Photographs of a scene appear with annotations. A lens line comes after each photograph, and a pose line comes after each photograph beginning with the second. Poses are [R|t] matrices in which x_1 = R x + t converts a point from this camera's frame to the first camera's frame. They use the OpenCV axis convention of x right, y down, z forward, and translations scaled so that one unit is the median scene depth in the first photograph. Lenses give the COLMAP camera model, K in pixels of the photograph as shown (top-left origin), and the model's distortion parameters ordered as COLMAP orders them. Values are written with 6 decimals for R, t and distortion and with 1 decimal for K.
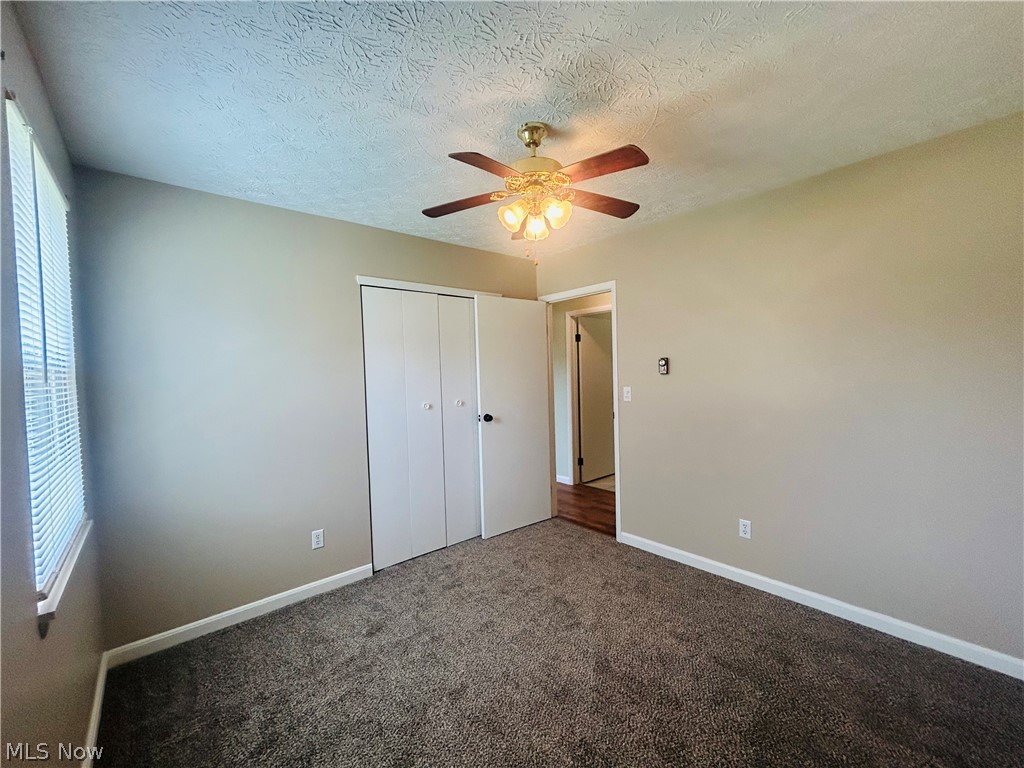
lens RADIAL K [[404.1, 0, 505.6], [0, 404.1, 369.1], [0, 0, 1]] dist [0.017068, 0.000063]
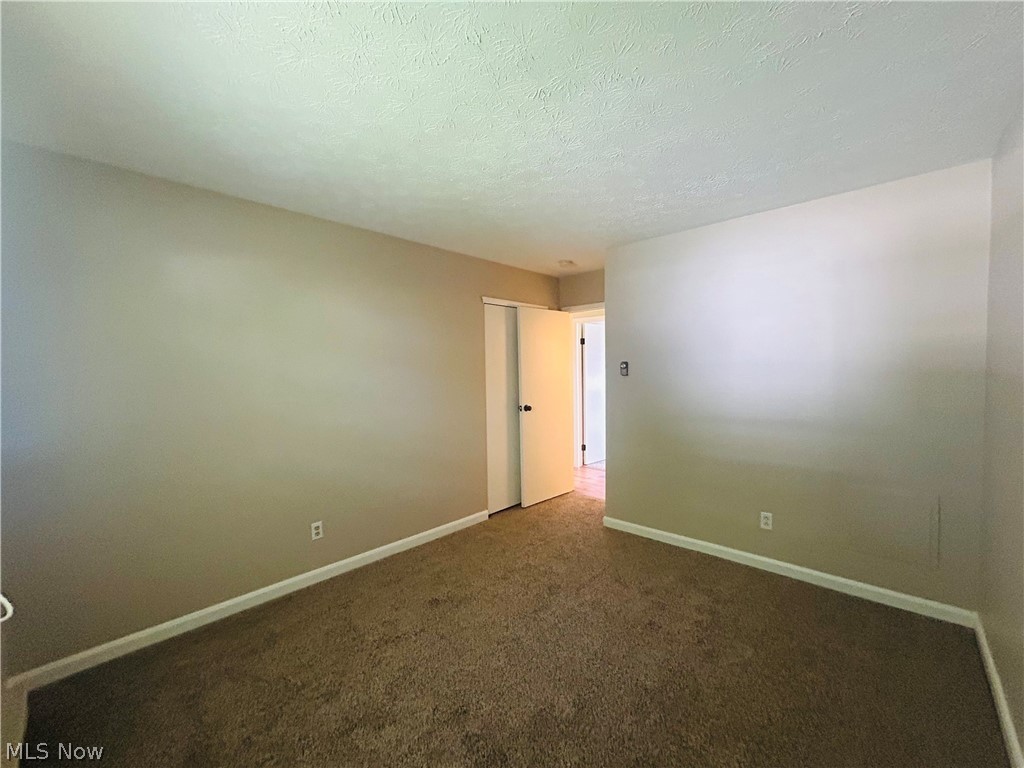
lens RADIAL K [[410.6, 0, 506.9], [0, 410.6, 384.1], [0, 0, 1]] dist [-0.000596, 0.000043]
pose [[0.990289, 0.008243, 0.138782, -0.211639], [-0.012603, 0.999453, 0.030566, 0.008728], [-0.138454, -0.032019, 0.989851, -0.157682]]
